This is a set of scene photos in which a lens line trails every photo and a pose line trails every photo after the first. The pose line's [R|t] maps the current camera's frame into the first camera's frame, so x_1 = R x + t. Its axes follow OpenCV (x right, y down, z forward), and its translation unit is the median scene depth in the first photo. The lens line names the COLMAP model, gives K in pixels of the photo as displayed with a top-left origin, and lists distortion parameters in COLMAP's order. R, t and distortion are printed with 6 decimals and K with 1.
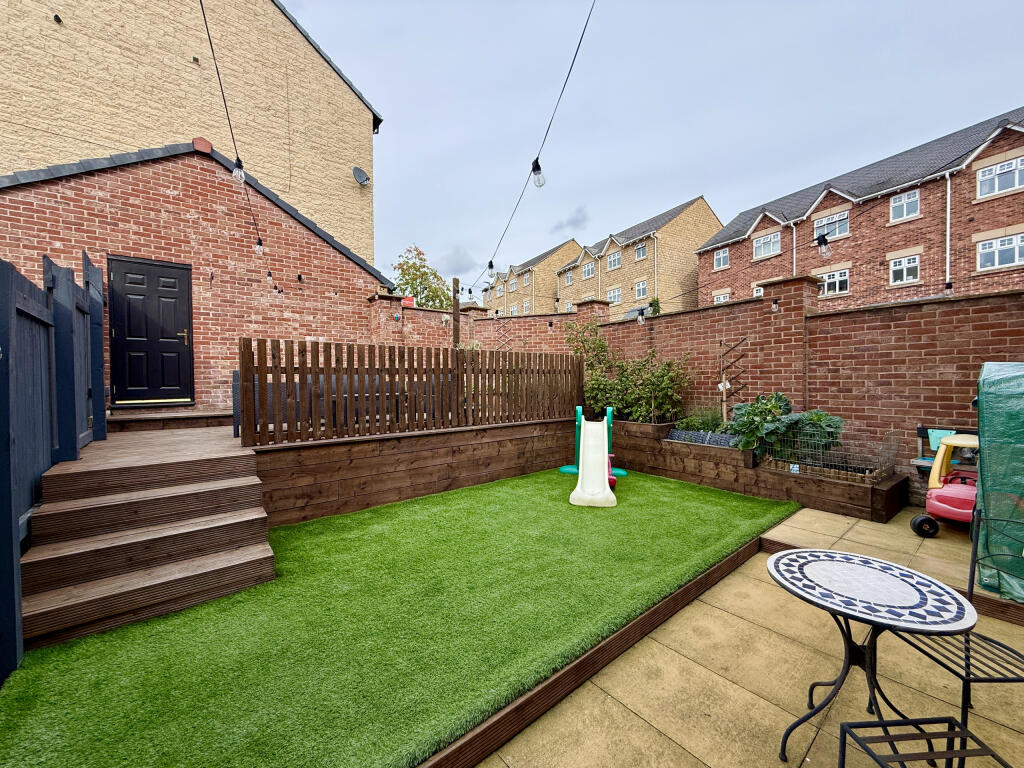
lens RADIAL K [[406.9, 0, 511.8], [0, 406.9, 387.7], [0, 0, 1]] dist [-0.005909, 0.001334]
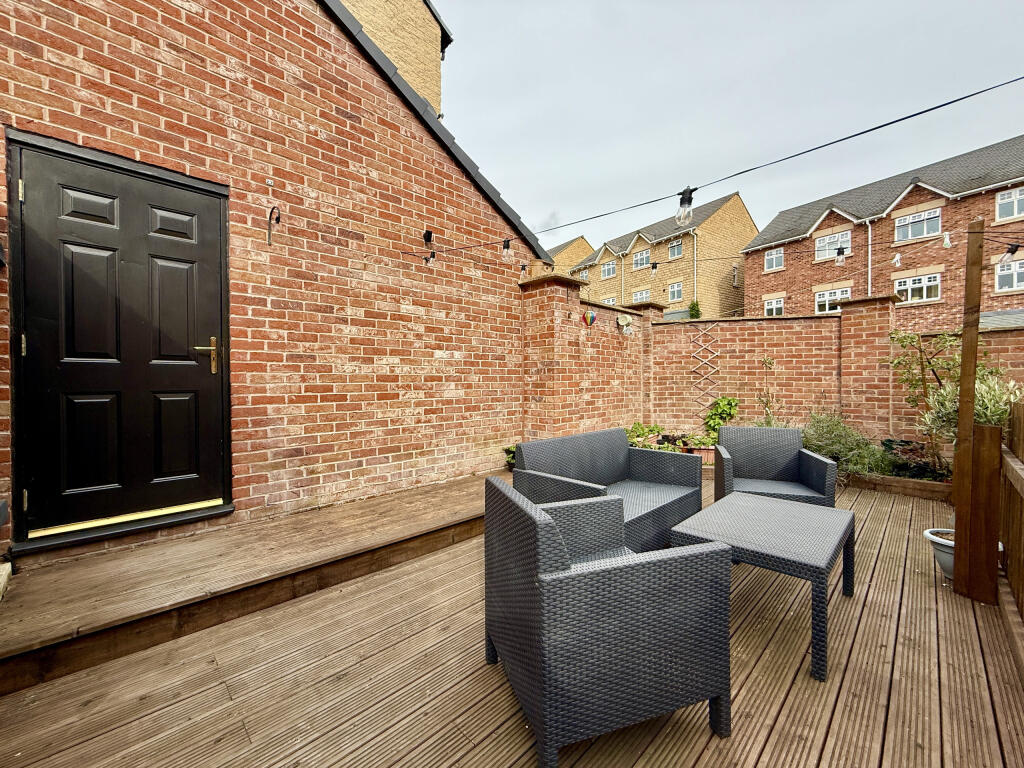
lens RADIAL K [[406.9, 0, 510.2], [0, 406.9, 387.5], [0, 0, 1]] dist [-0.005909, 0.001334]
pose [[0.996367, 0.005477, 0.084989, -0.450680], [-0.005035, 0.999973, -0.005411, -0.076048], [-0.085016, 0.004963, 0.996367, 0.468243]]
